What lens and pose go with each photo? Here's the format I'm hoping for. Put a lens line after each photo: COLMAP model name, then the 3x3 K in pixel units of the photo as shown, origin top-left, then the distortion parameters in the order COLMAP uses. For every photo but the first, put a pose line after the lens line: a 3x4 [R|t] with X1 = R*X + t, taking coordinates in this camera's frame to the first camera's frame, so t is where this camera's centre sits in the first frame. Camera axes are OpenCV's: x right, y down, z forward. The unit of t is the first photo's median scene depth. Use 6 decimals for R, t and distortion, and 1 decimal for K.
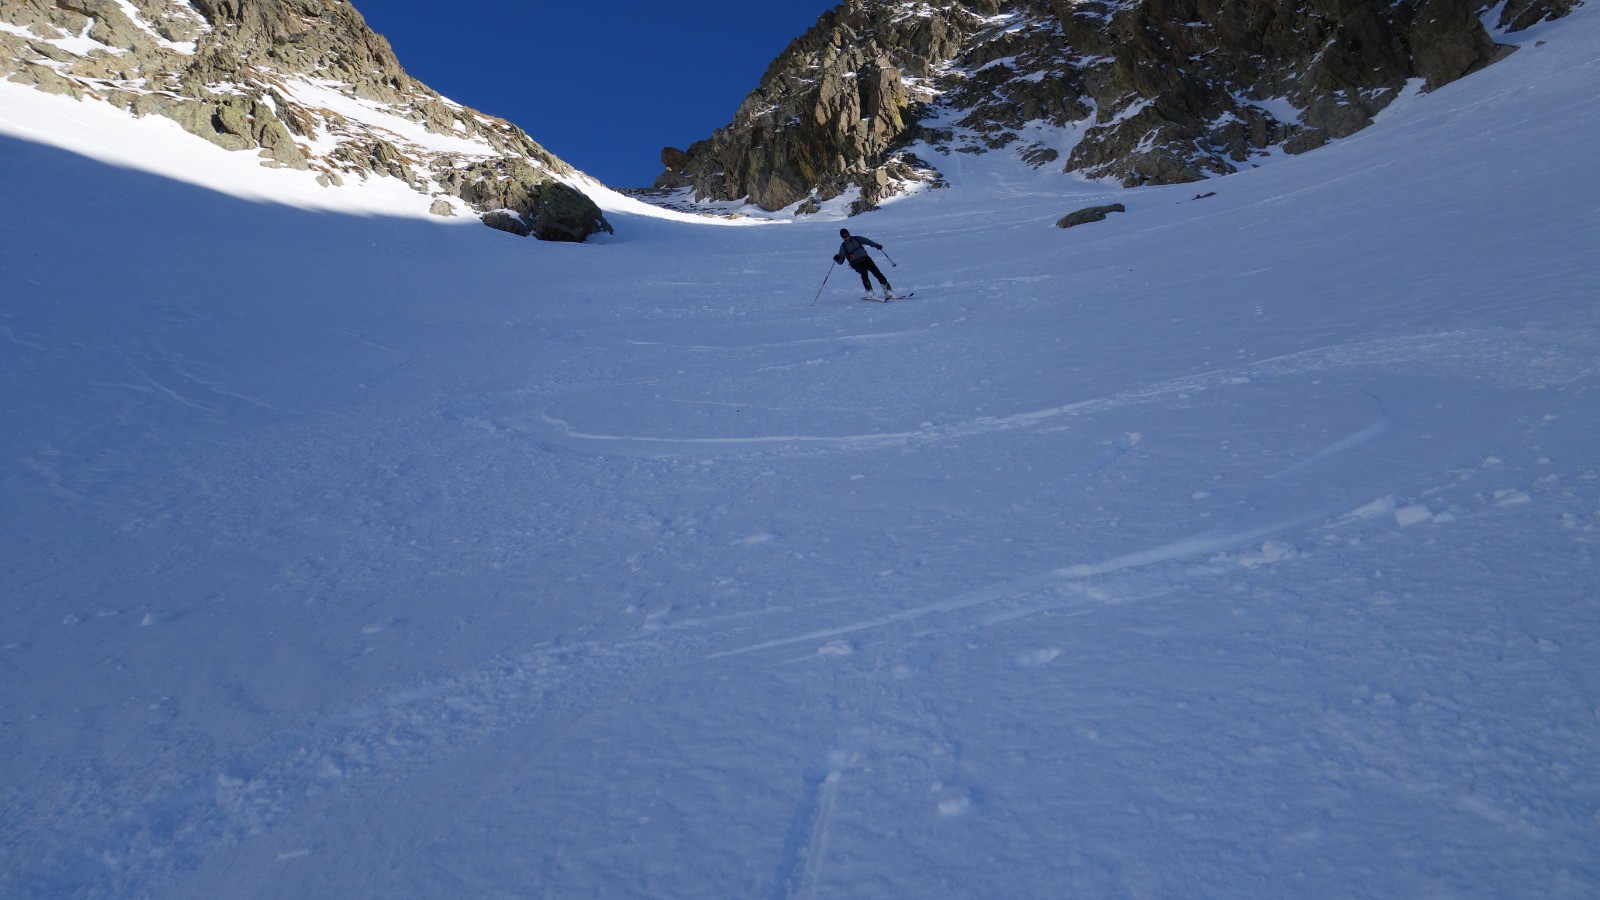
lens RADIAL K [[1254.6, 0, 800.0], [0, 1254.6, 450.0], [0, 0, 1]] dist [0.000096, -0.005809]
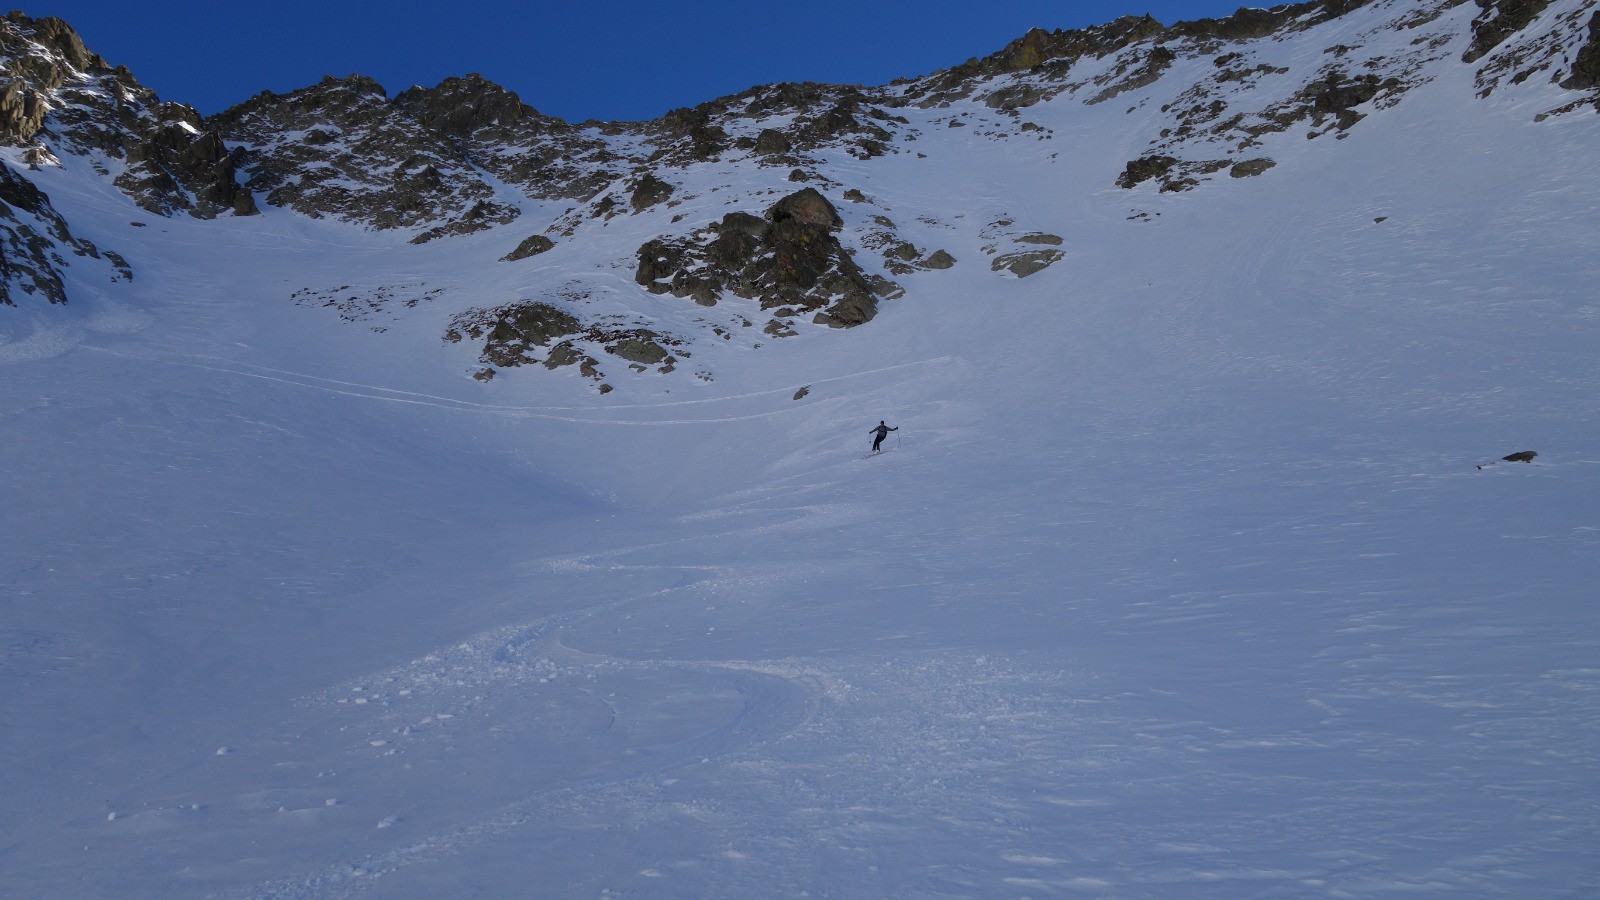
lens RADIAL K [[1254.6, 0, 800.0], [0, 1254.6, 450.0], [0, 0, 1]] dist [0.000096, -0.005809]
pose [[0.609767, 0.250971, 0.751796, -0.678520], [-0.272369, 0.957127, -0.098604, 0.174310], [-0.744312, -0.144640, 0.651981, -1.730711]]
